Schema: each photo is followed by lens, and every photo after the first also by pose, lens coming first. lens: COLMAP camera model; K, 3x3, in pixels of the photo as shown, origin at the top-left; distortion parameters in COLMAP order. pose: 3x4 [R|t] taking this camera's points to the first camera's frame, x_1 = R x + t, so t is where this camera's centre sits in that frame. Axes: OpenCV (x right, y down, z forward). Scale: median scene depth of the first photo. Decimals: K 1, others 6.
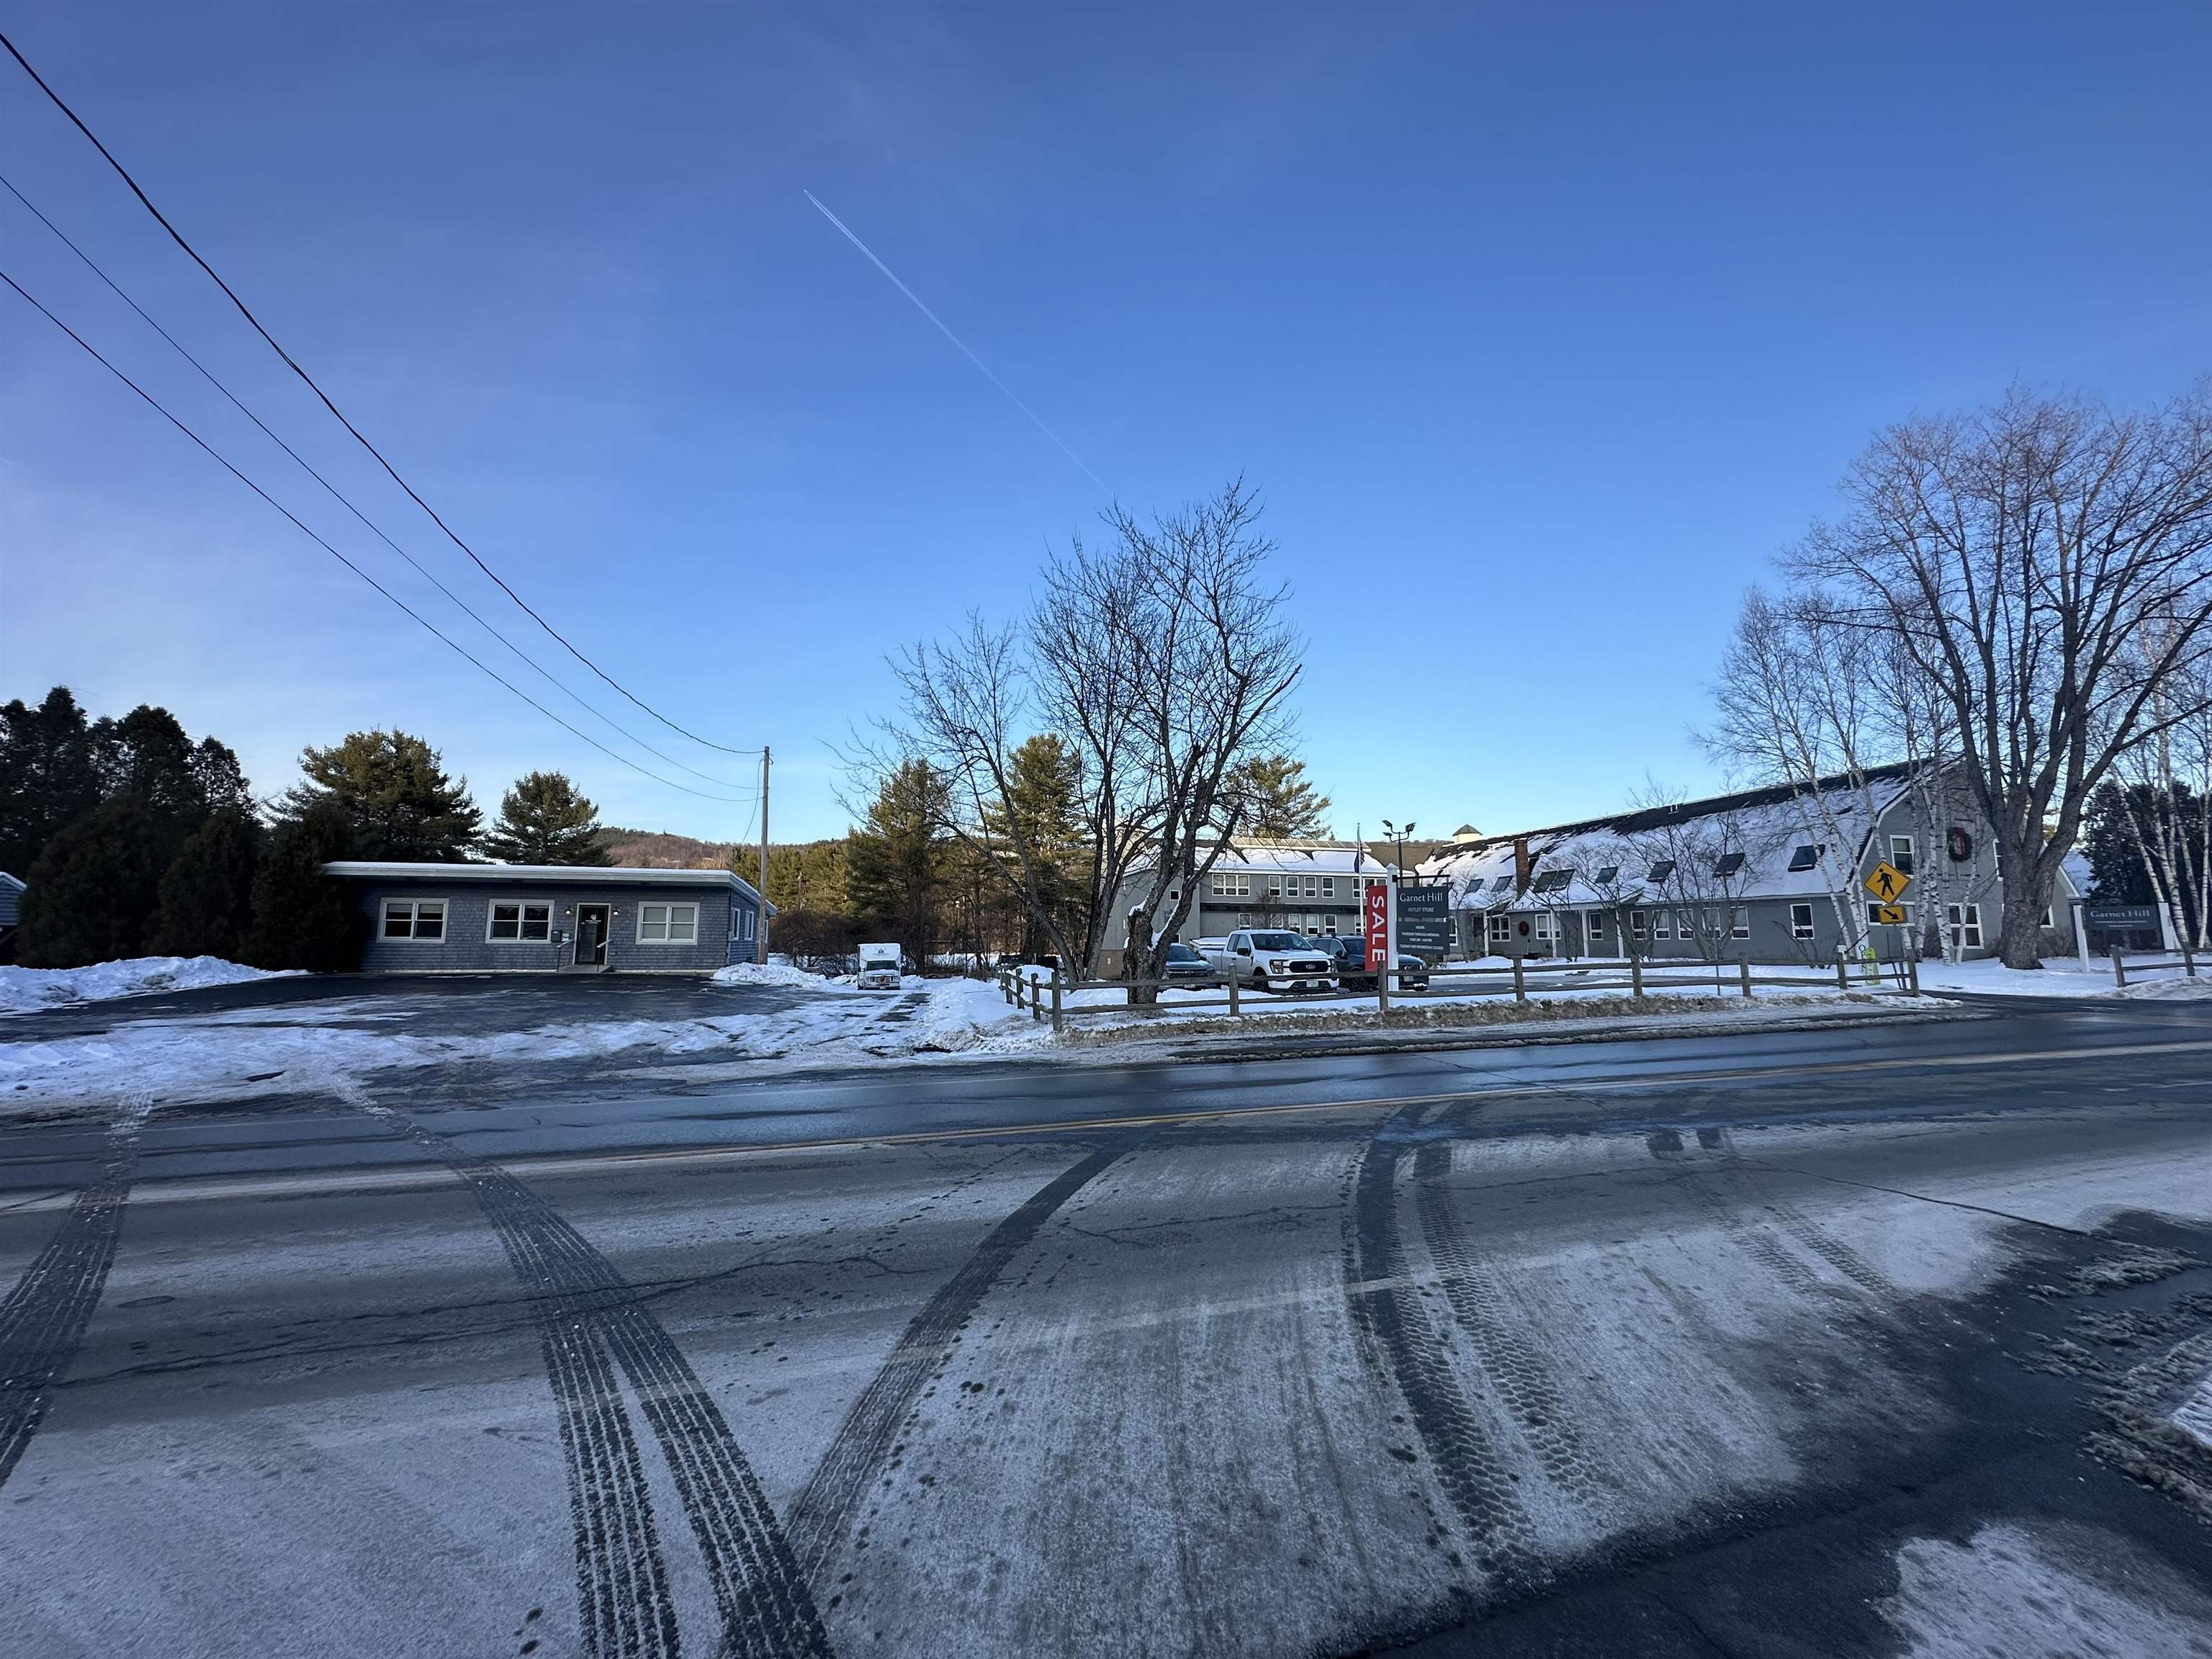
lens RADIAL K [[877.0, 0, 1104.9], [0, 877.0, 829.8], [0, 0, 1]] dist [-0.005706, 0.001639]
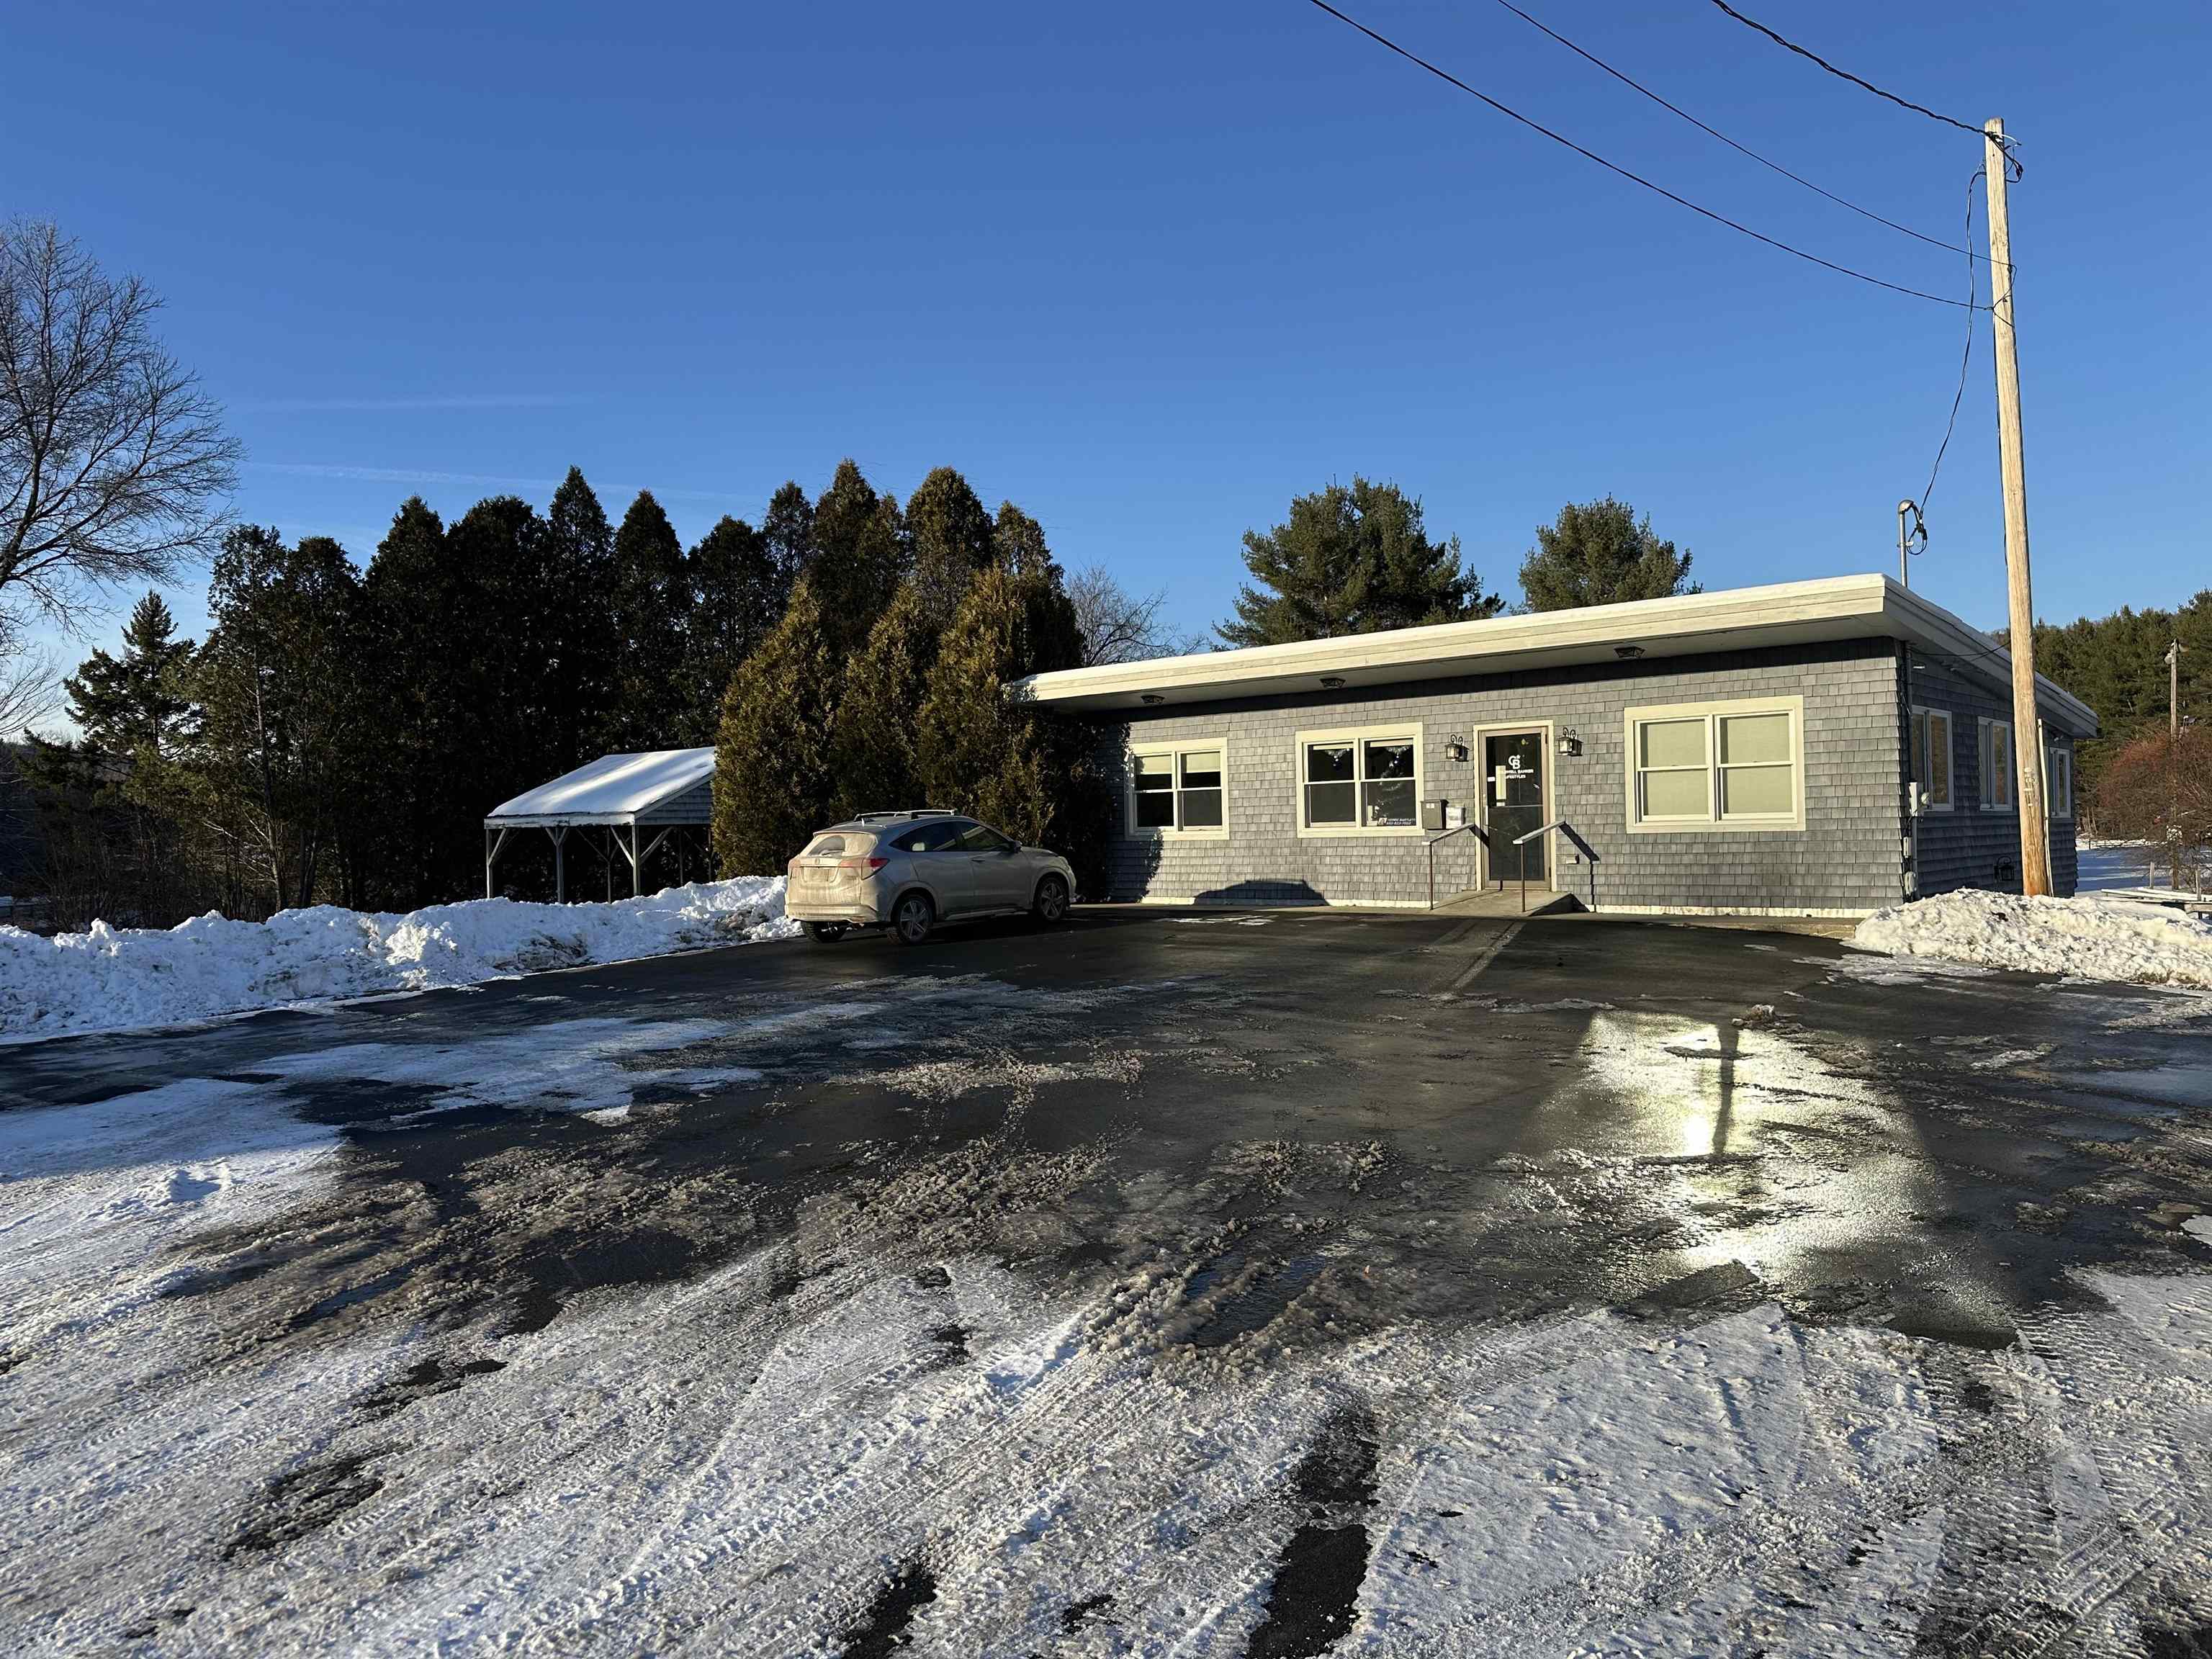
lens RADIAL K [[1532.0, 0, 1099.4], [0, 1532.0, 824.6], [0, 0, 1]] dist [0.078705, -0.092721]
pose [[0.586725, -0.022771, -0.809466, -0.236389], [0.126100, 0.989980, 0.063551, 0.090068], [0.799908, -0.139361, 0.583718, 0.689036]]
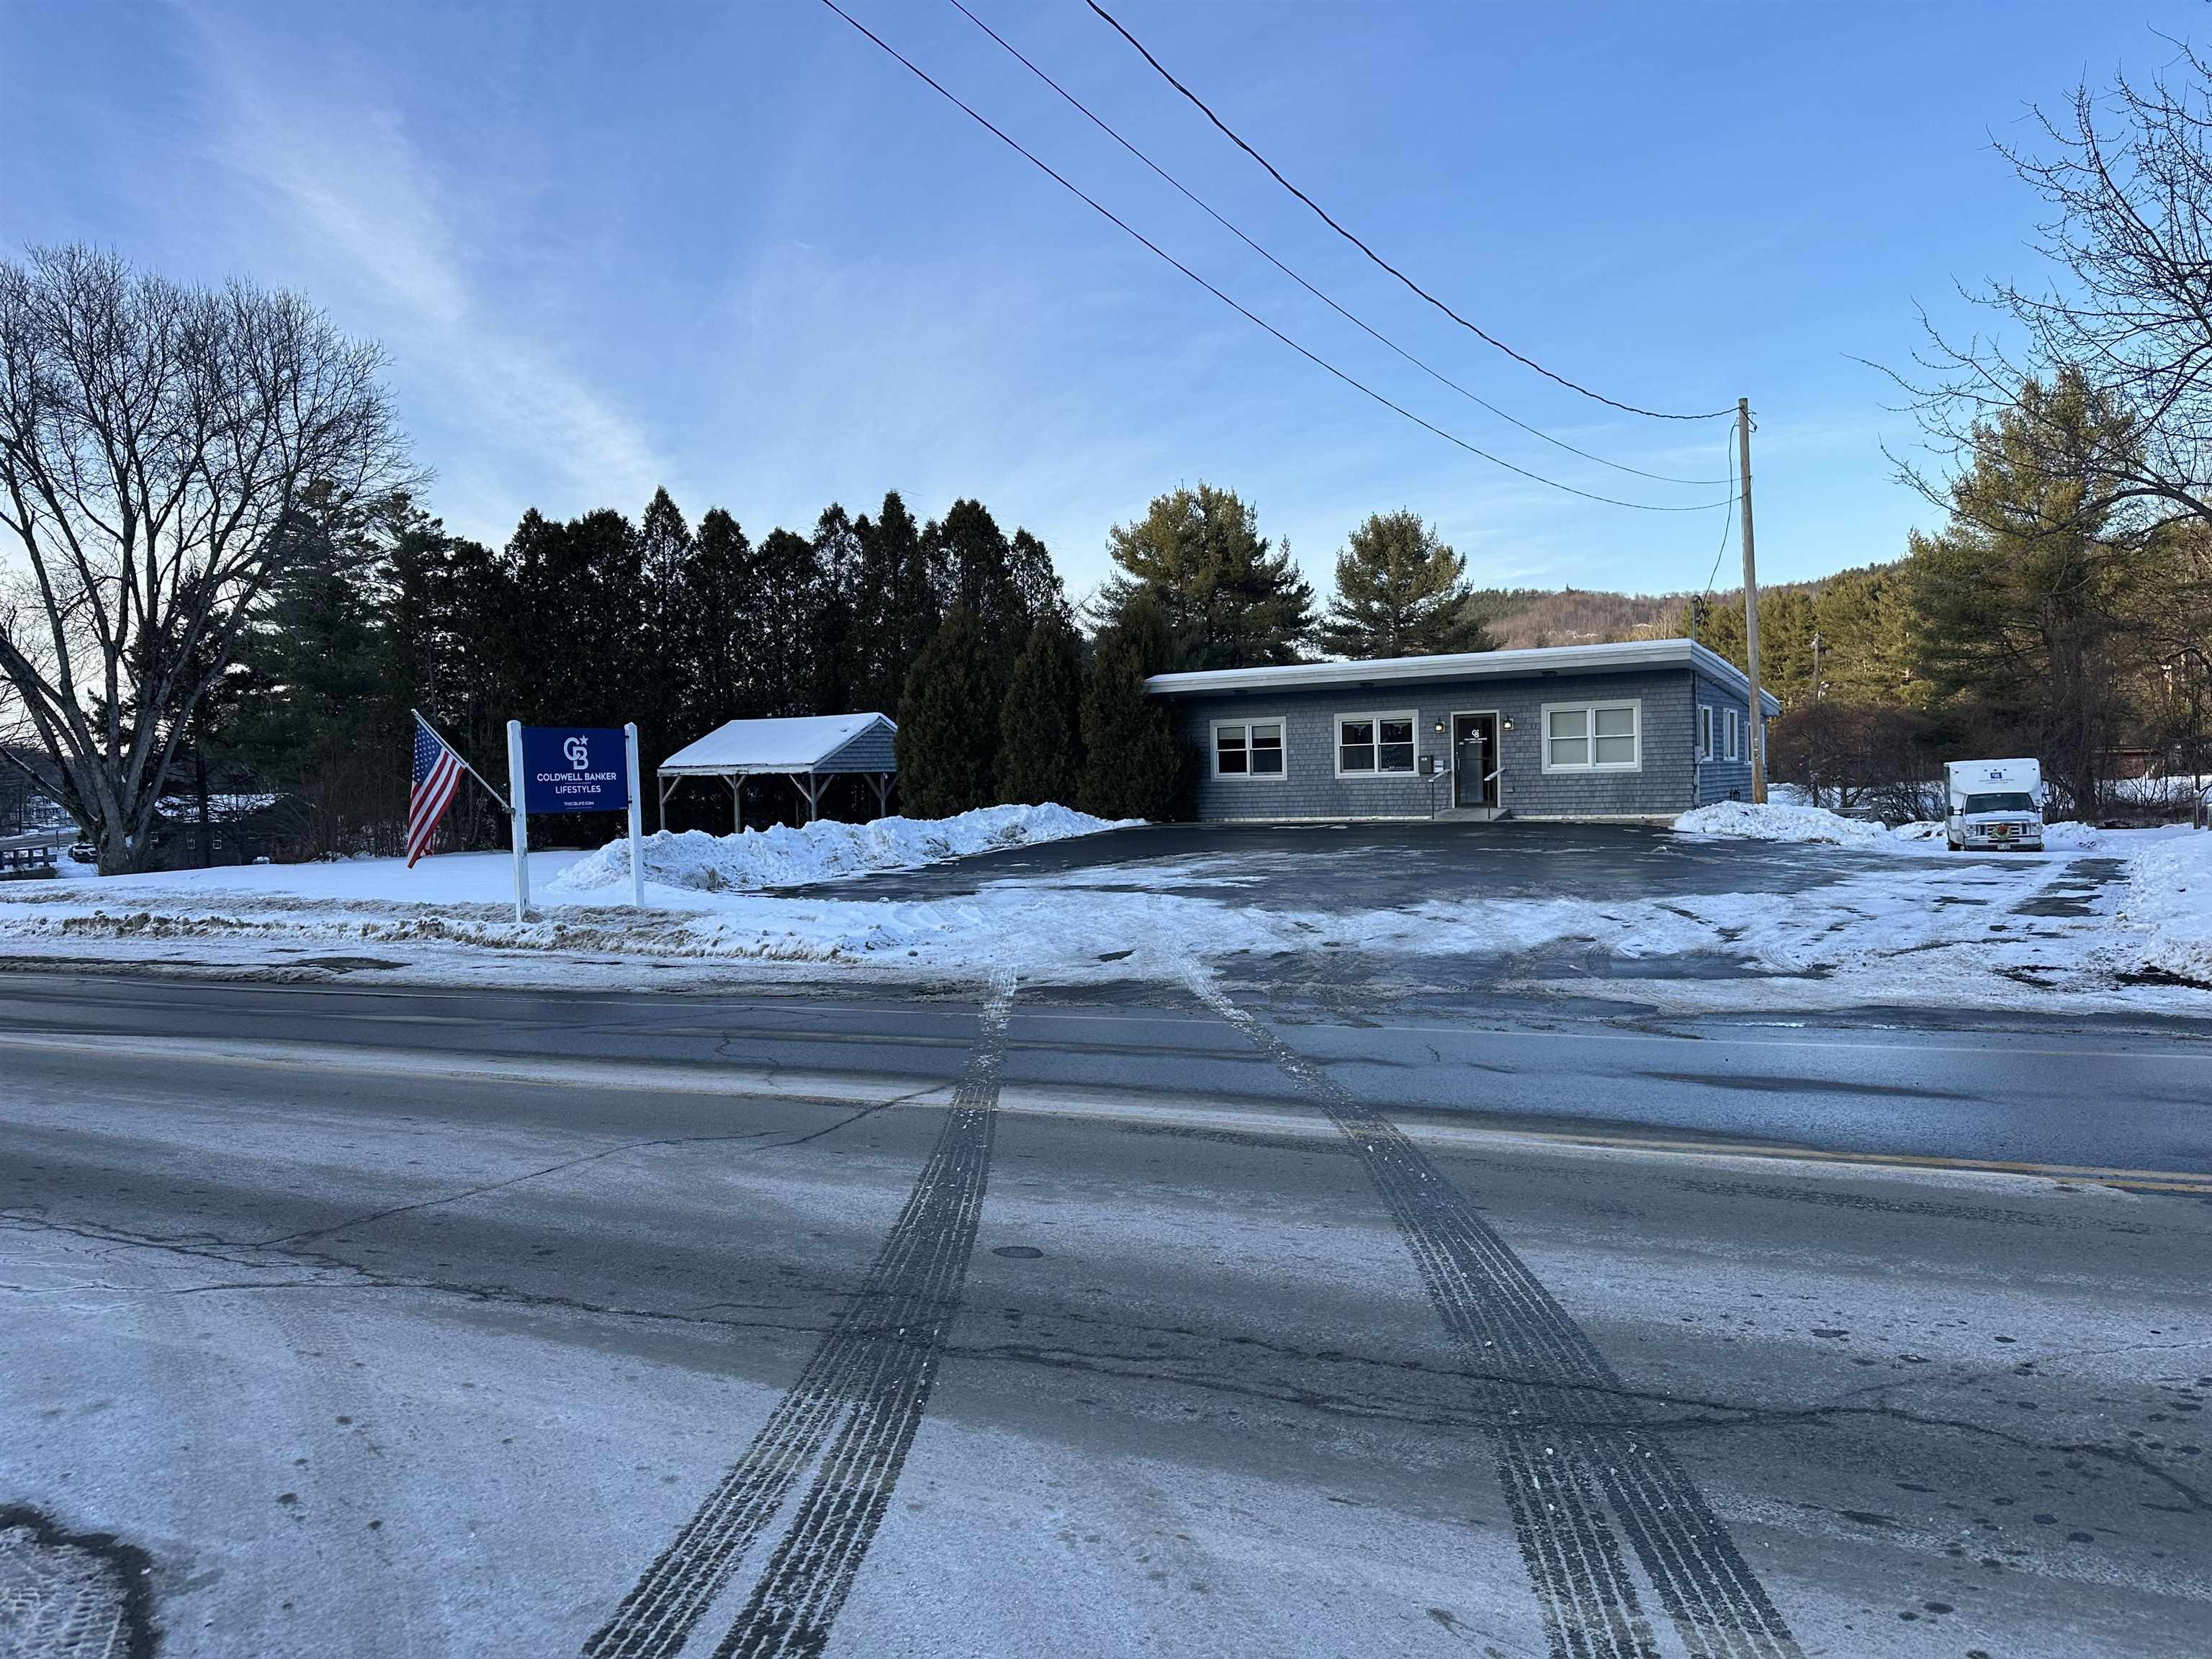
lens RADIAL K [[1532.0, 0, 1110.2], [0, 1532.0, 818.7], [0, 0, 1]] dist [0.078705, -0.092721]
pose [[0.726025, -0.005428, -0.687647, -0.020219], [0.116044, 0.986595, 0.114733, 0.004352], [0.677806, -0.163096, 0.716923, 0.027062]]
